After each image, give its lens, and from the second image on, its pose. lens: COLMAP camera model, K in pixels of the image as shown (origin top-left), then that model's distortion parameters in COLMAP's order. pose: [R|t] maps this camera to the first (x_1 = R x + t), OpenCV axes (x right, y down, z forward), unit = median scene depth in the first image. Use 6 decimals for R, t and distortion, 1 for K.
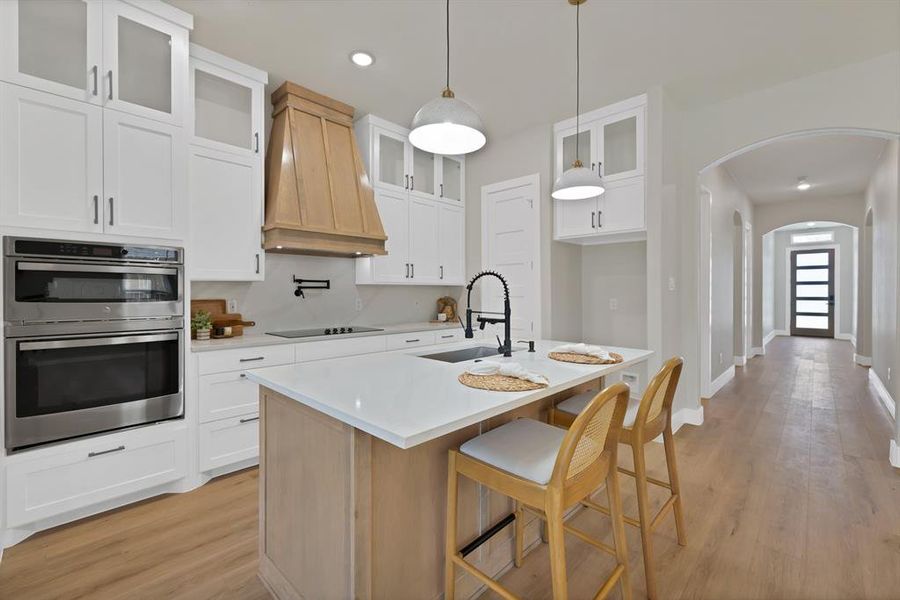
lens RADIAL K [[386.5, 0, 449.7], [0, 386.5, 294.9], [0, 0, 1]] dist [-0.000509, 0.000210]
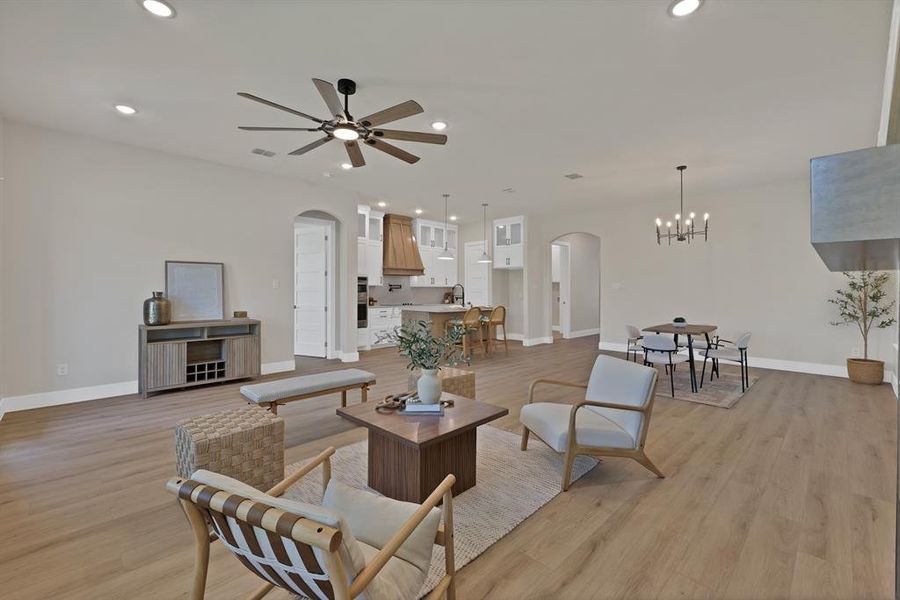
lens RADIAL K [[386.5, 0, 449.7], [0, 386.5, 294.9], [0, 0, 1]] dist [-0.000509, 0.000210]
pose [[0.999665, 0.003562, -0.025639, 0.068753], [-0.003502, 0.999991, 0.002381, 0.018074], [0.025647, -0.002290, 0.999668, -1.556840]]
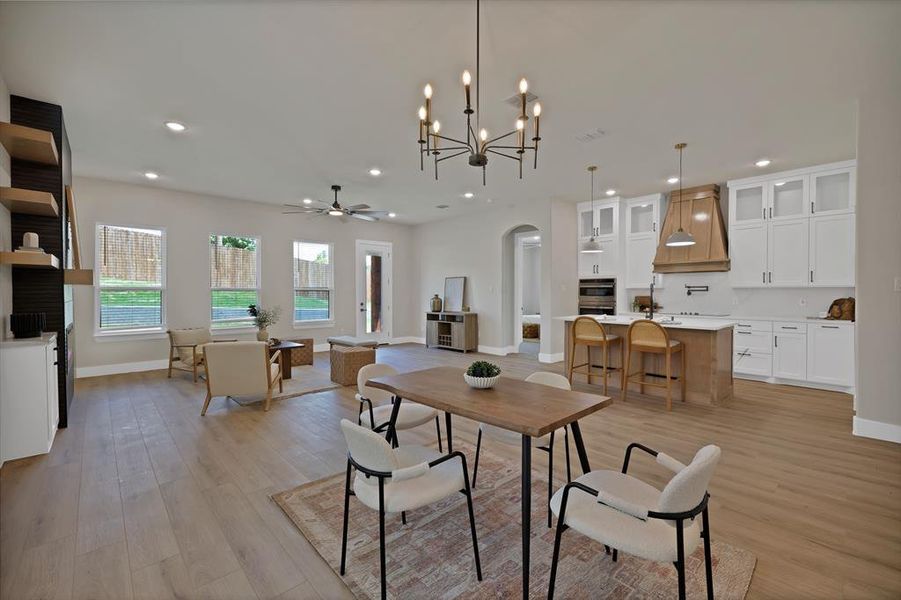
lens RADIAL K [[386.9, 0, 450.2], [0, 386.9, 294.9], [0, 0, 1]] dist [-0.000509, 0.000210]
pose [[-0.061161, 0.005452, -0.998113, 1.548099], [-0.006785, 0.999960, 0.005878, -0.001456], [0.998105, 0.007132, -0.061121, -0.043502]]
